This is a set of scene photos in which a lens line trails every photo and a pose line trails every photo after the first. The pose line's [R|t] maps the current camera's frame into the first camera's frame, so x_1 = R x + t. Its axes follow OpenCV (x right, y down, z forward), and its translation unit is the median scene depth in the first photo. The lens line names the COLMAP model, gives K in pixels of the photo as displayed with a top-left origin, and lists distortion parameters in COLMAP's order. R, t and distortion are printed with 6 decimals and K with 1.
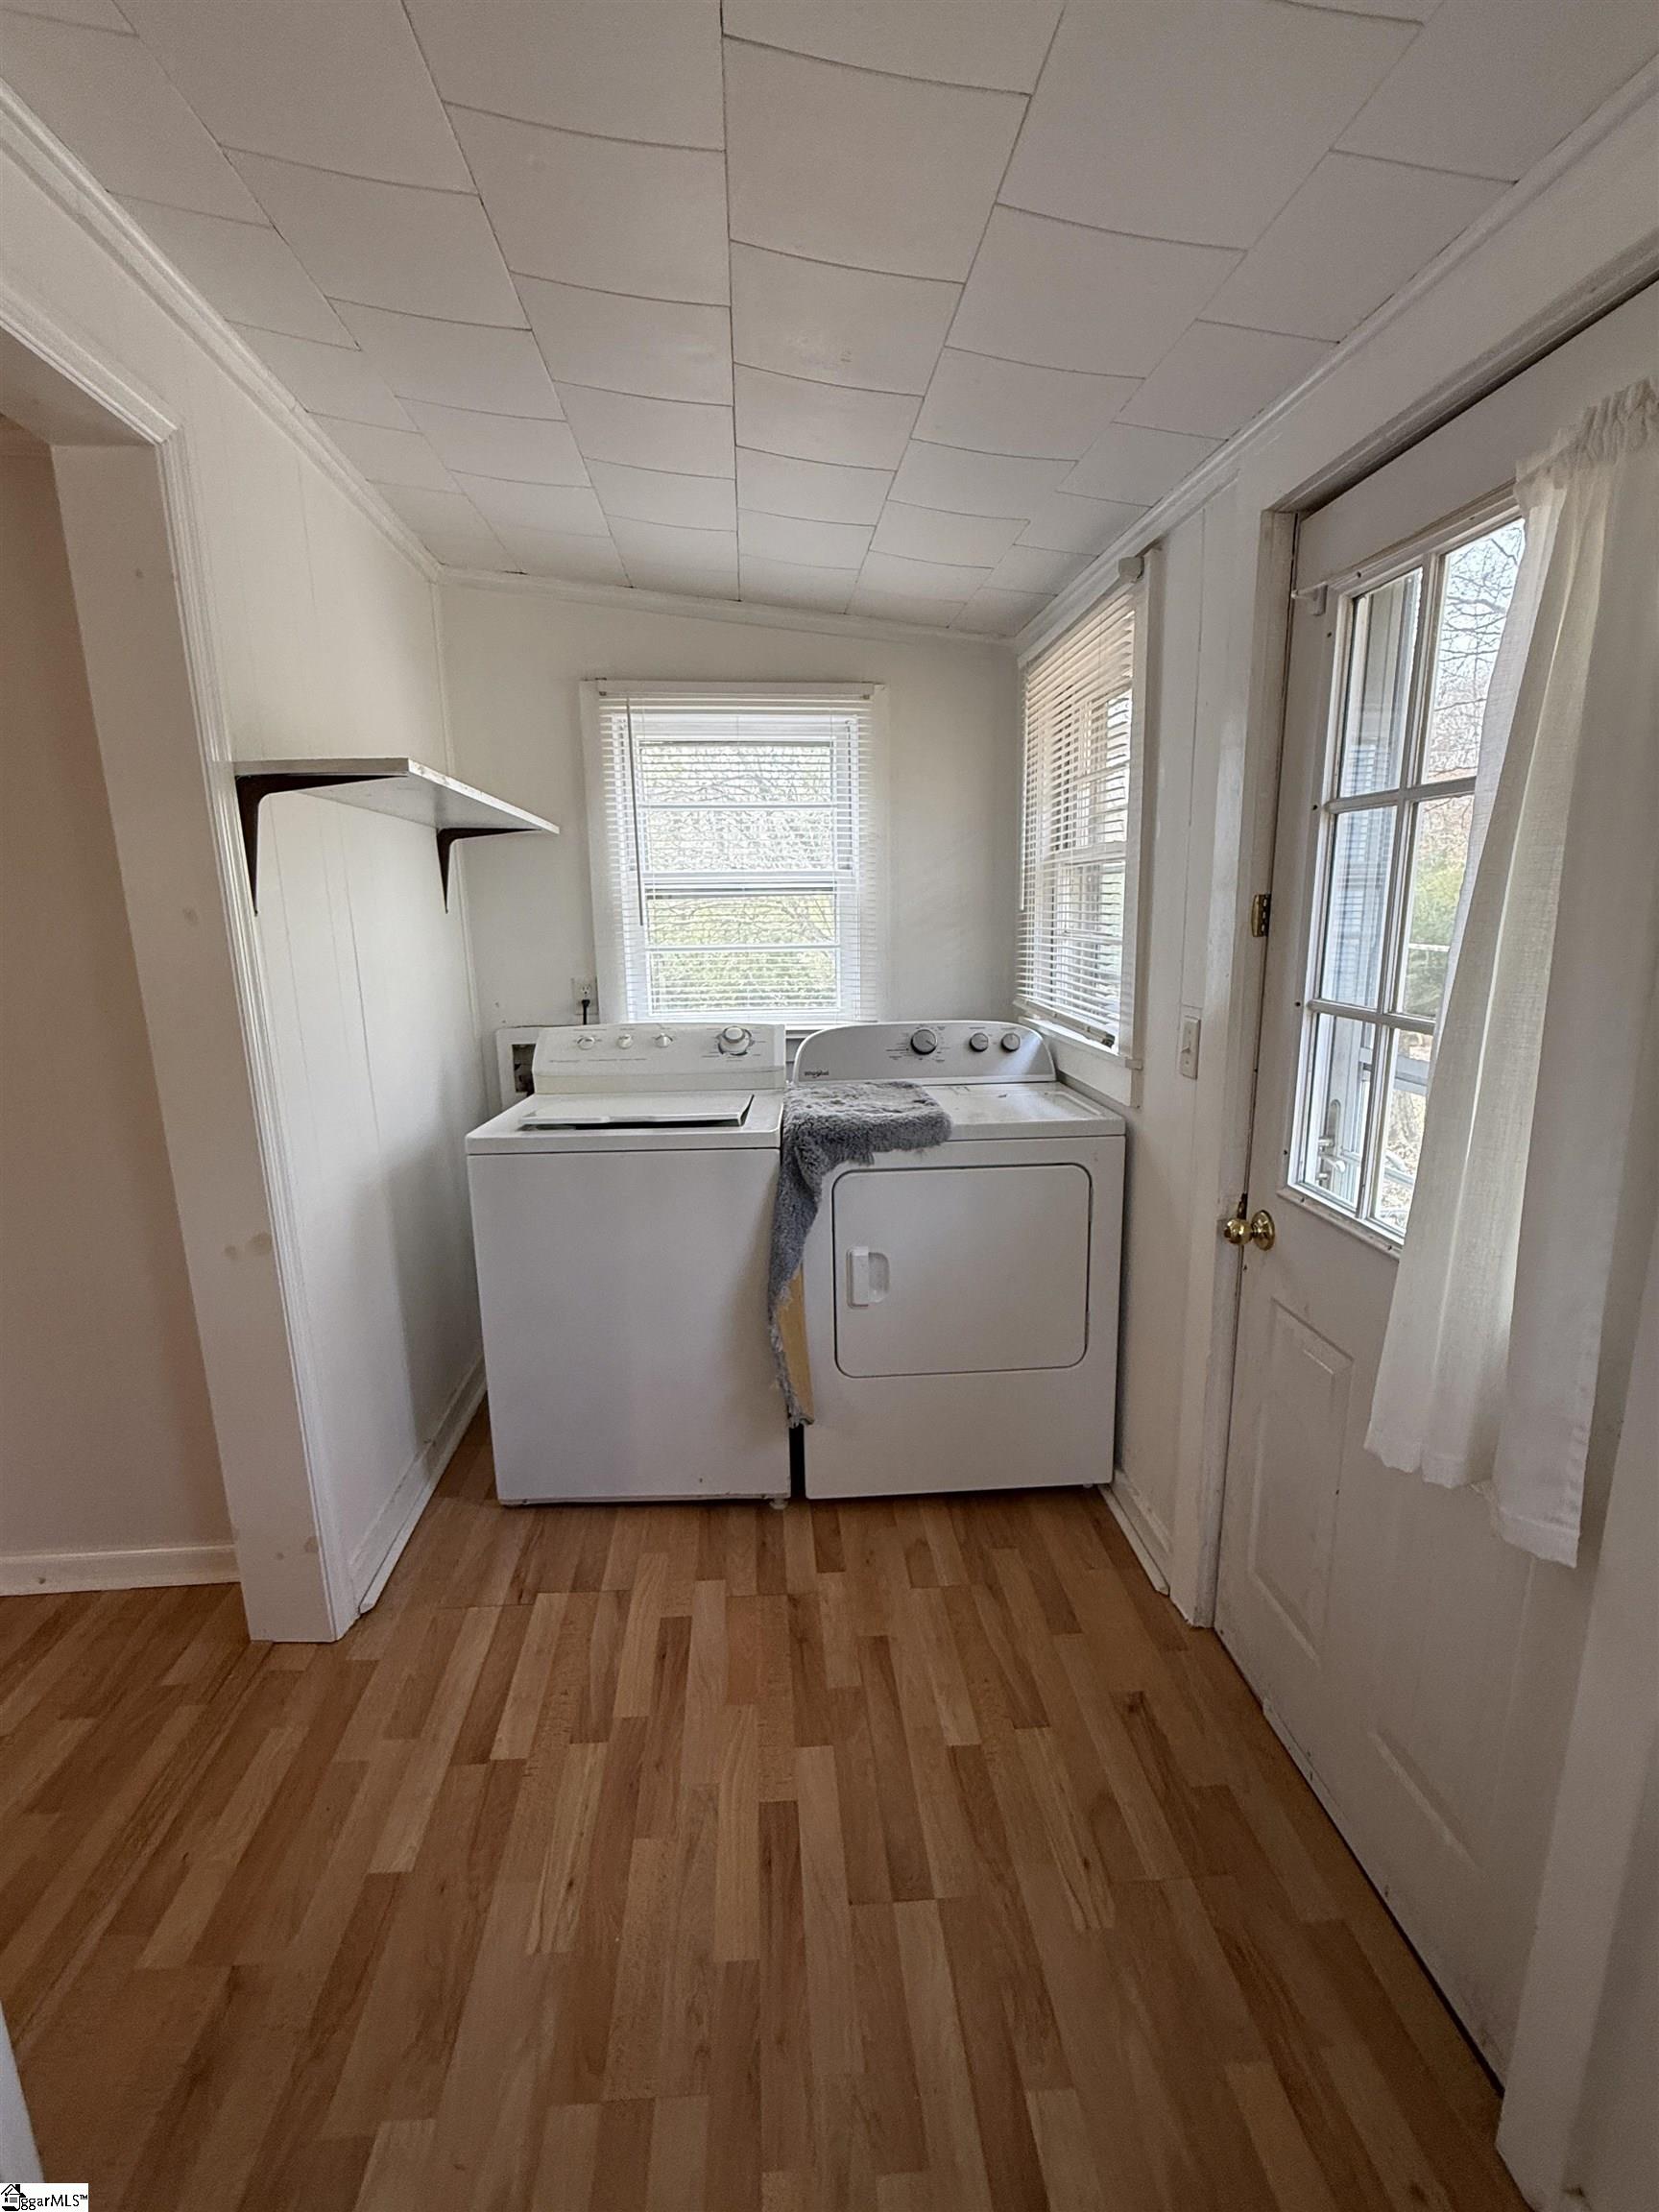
lens RADIAL K [[982.0, 0, 829.5], [0, 982.0, 1106.0], [0, 0, 1]] dist [0.004502, -0.000121]
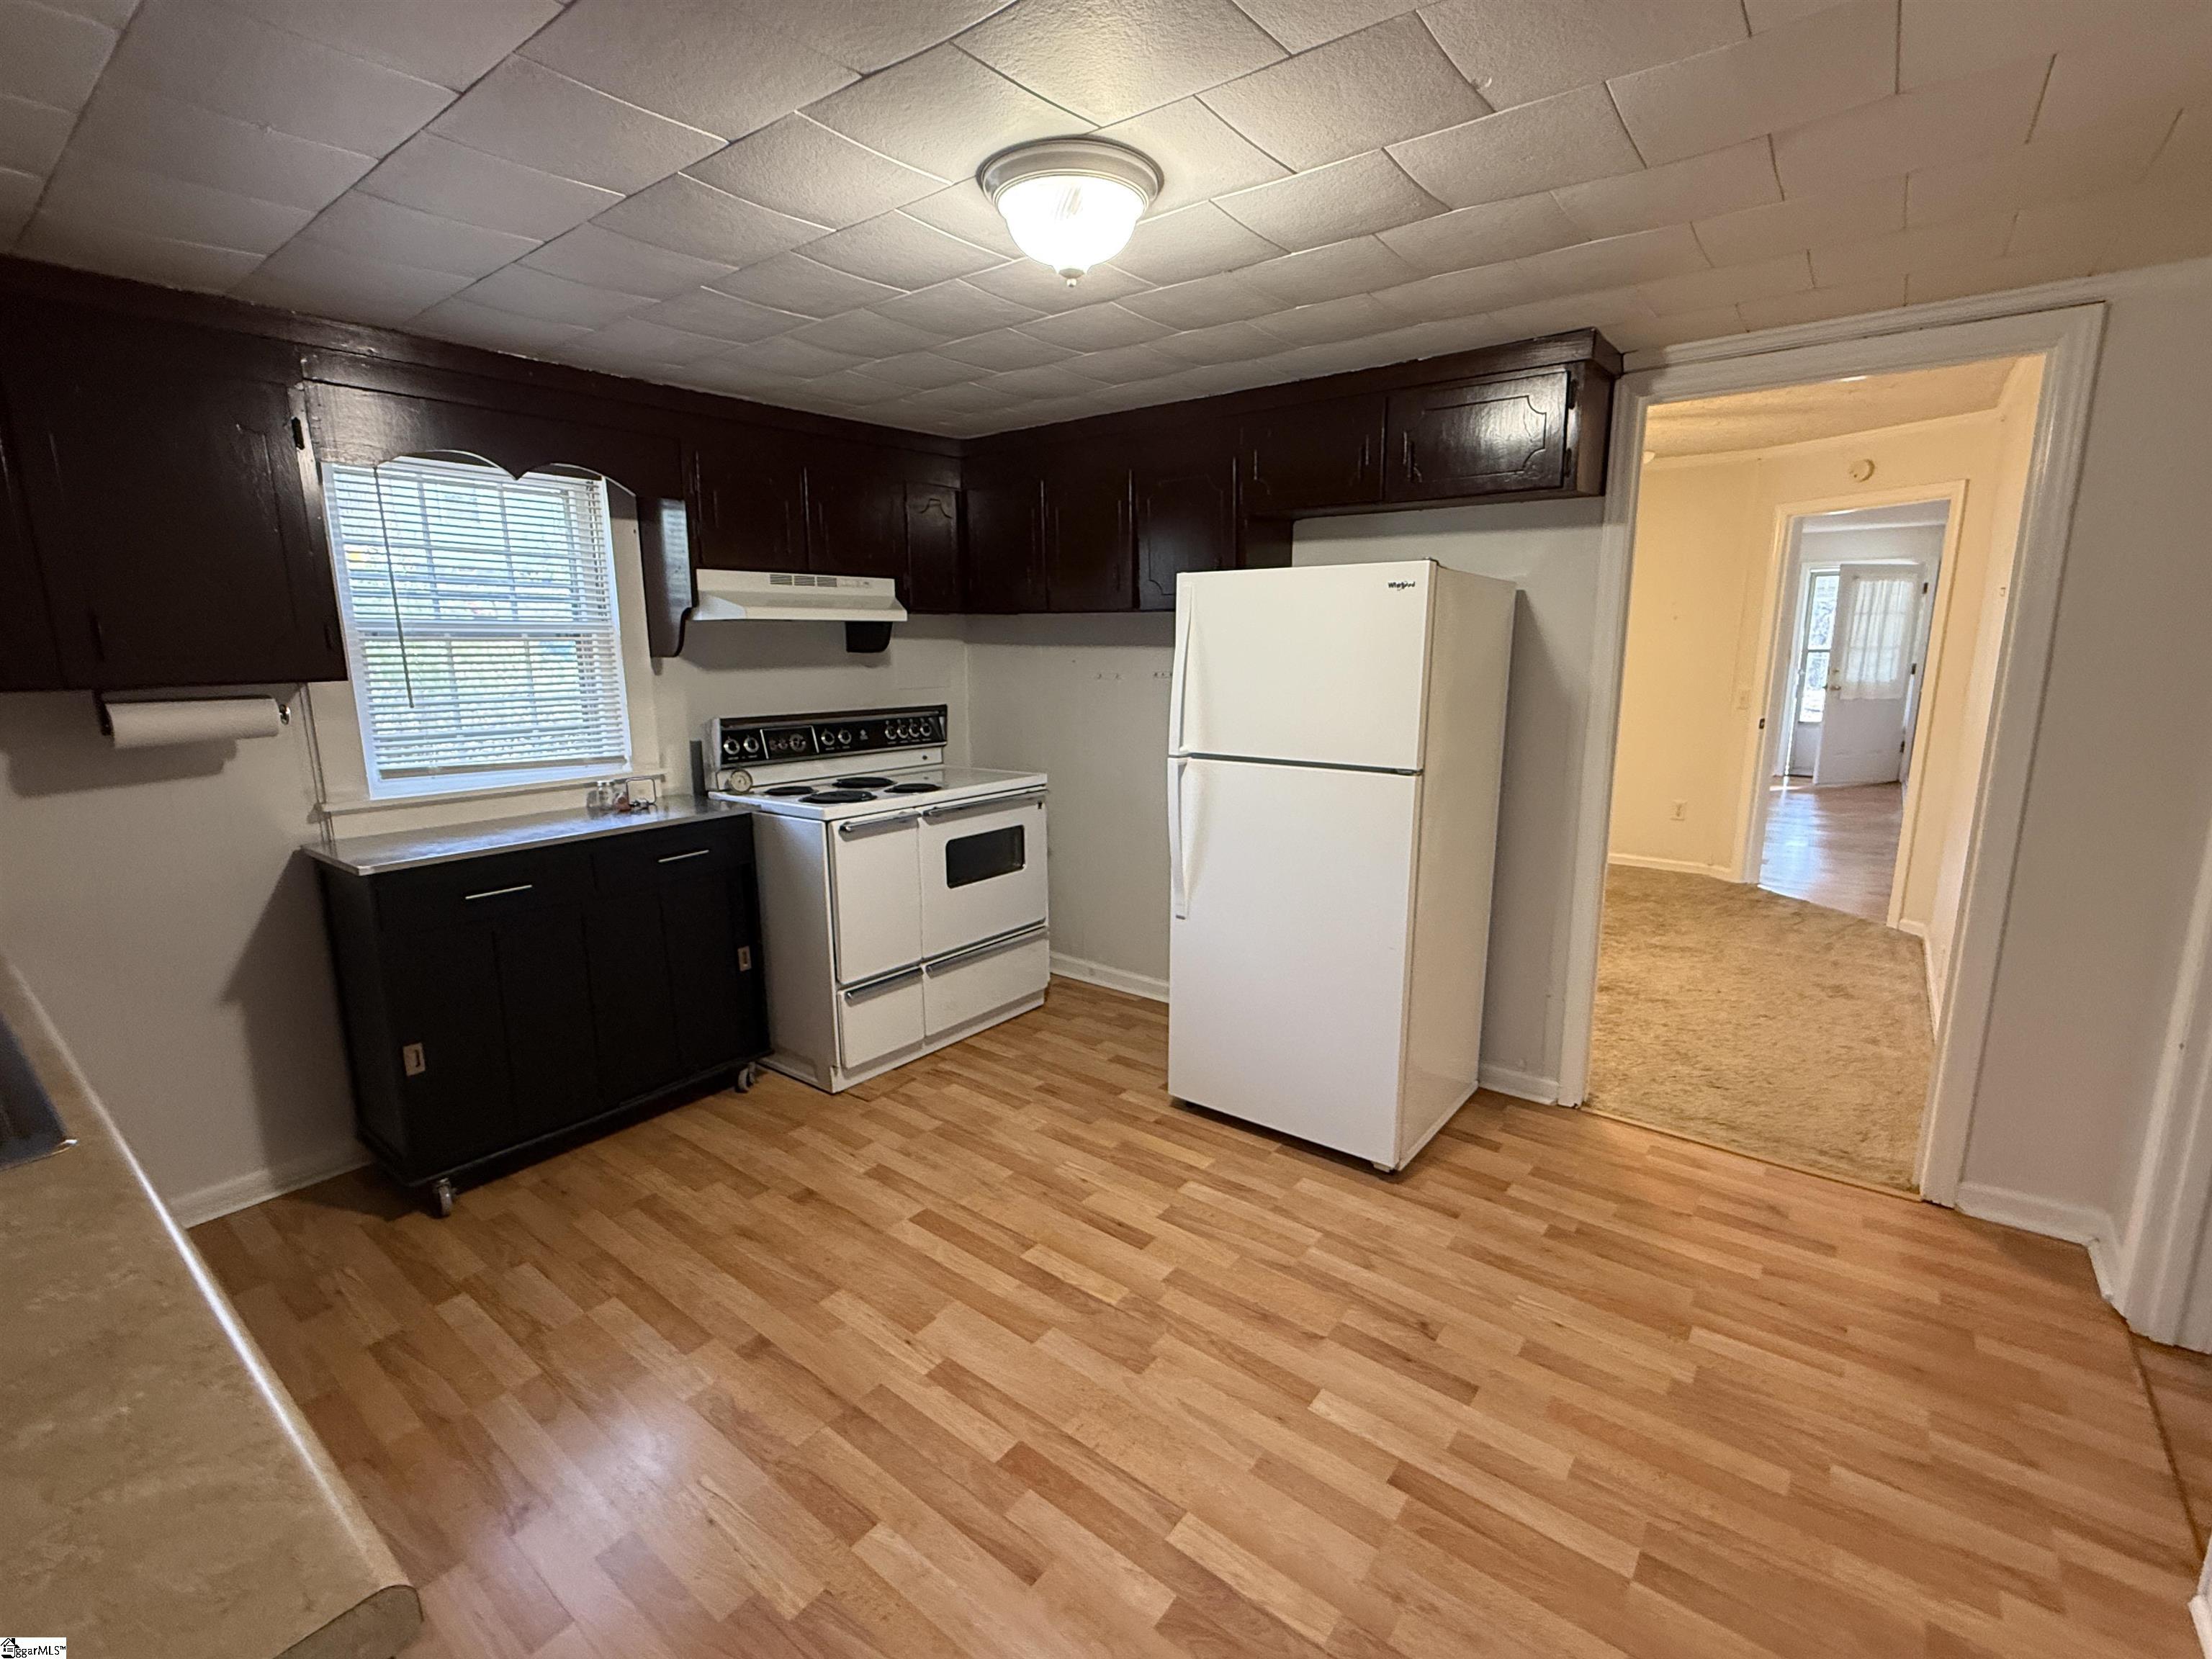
lens RADIAL K [[982.0, 0, 1106.0], [0, 982.0, 829.5], [0, 0, 1]] dist [0.004502, -0.000121]
pose [[-0.680663, 0.157317, -0.715506, 0.476989], [-0.139151, 0.931128, 0.337101, -0.274176], [0.719260, 0.329016, -0.611894, 1.331219]]
